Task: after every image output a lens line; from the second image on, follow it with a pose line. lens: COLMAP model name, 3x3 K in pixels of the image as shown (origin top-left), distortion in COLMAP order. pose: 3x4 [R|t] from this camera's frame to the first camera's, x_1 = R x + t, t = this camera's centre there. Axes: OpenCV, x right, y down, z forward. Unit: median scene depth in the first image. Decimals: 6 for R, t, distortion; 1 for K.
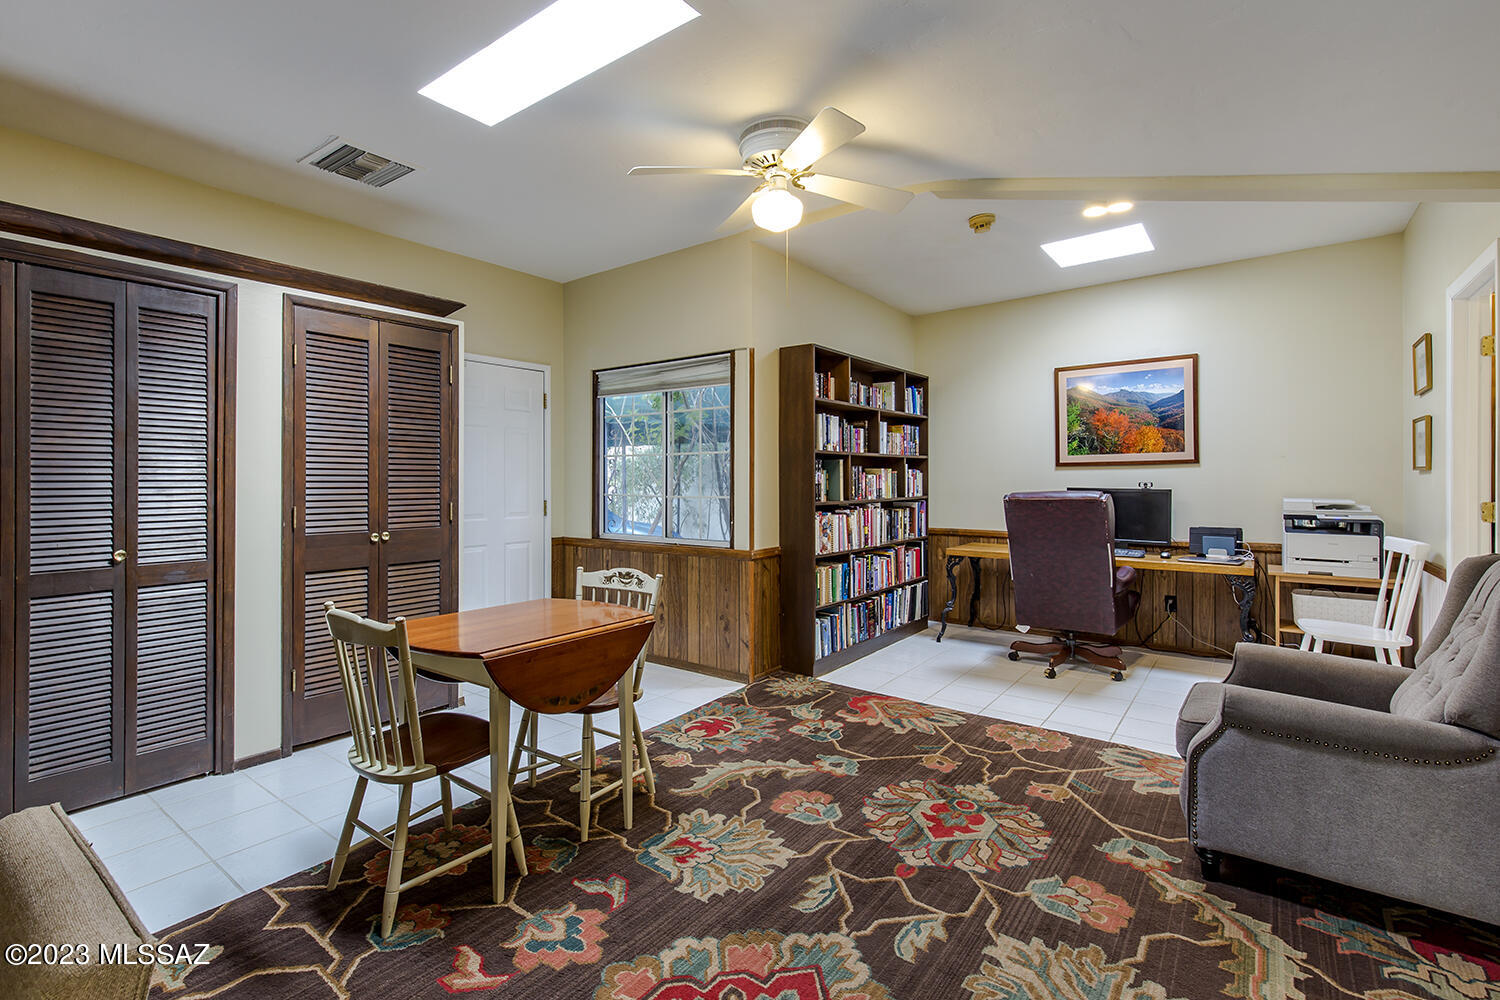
lens RADIAL K [[694.6, 0, 722.1], [0, 694.6, 478.7], [0, 0, 1]] dist [0.001304, 0.000050]
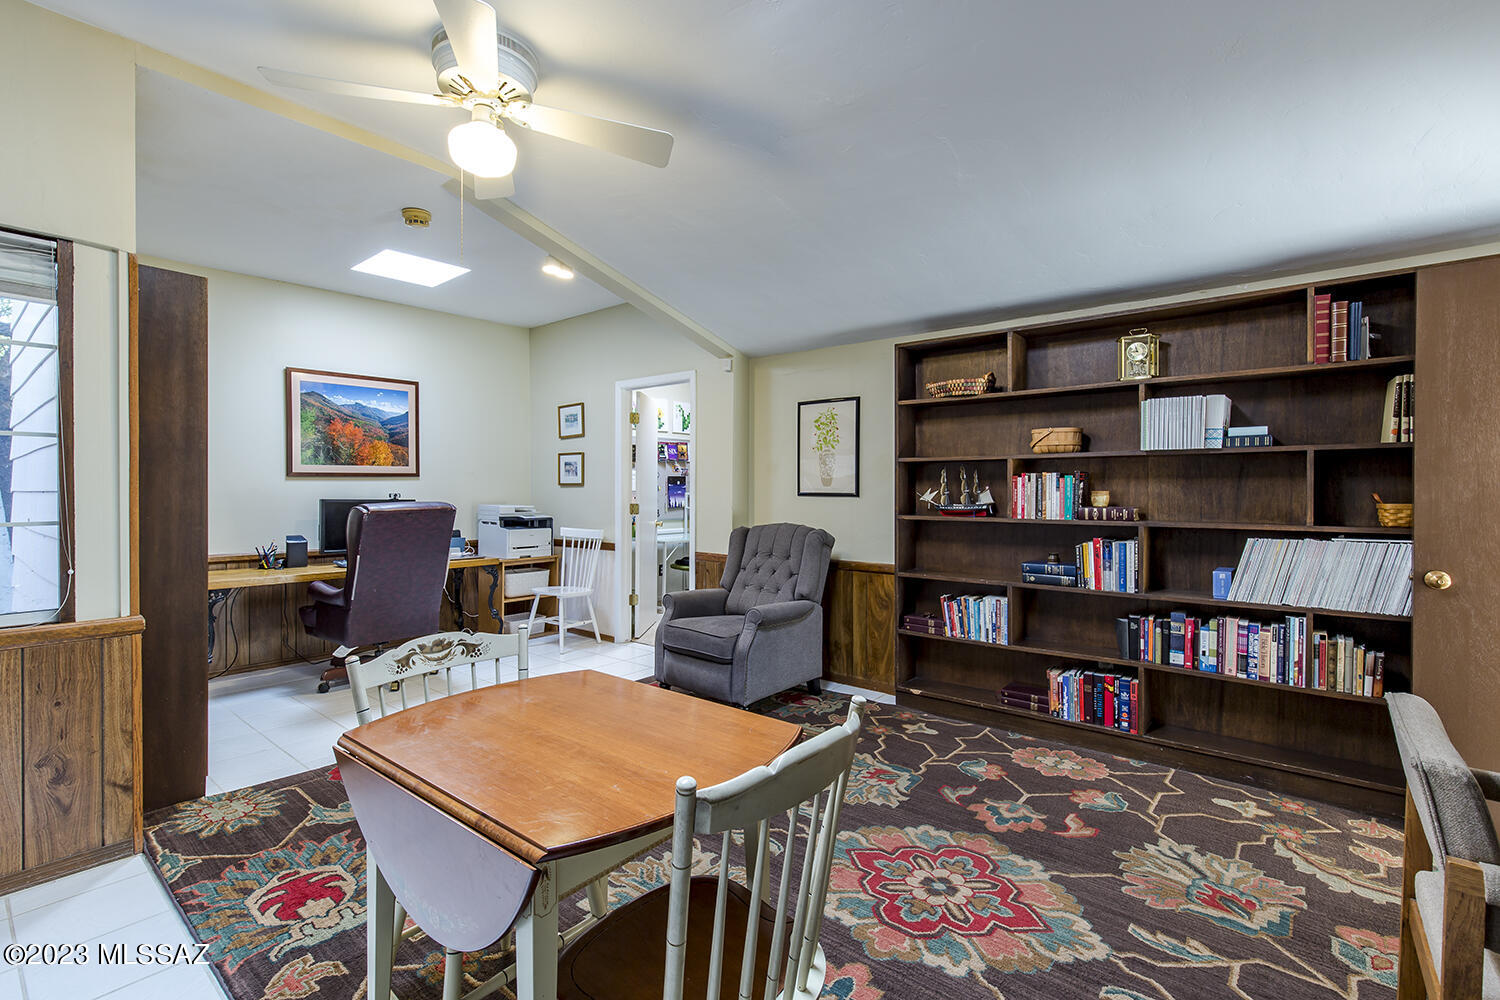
lens RADIAL K [[676.3, 0, 750.0], [0, 676.3, 500.0], [0, 0, 1]] dist [0.005549, 0.000522]
pose [[0.019925, -0.011882, 0.999731, -0.485152], [-0.000981, 0.999929, 0.011904, 0.002694], [-0.999801, -0.001218, 0.019912, 0.479646]]
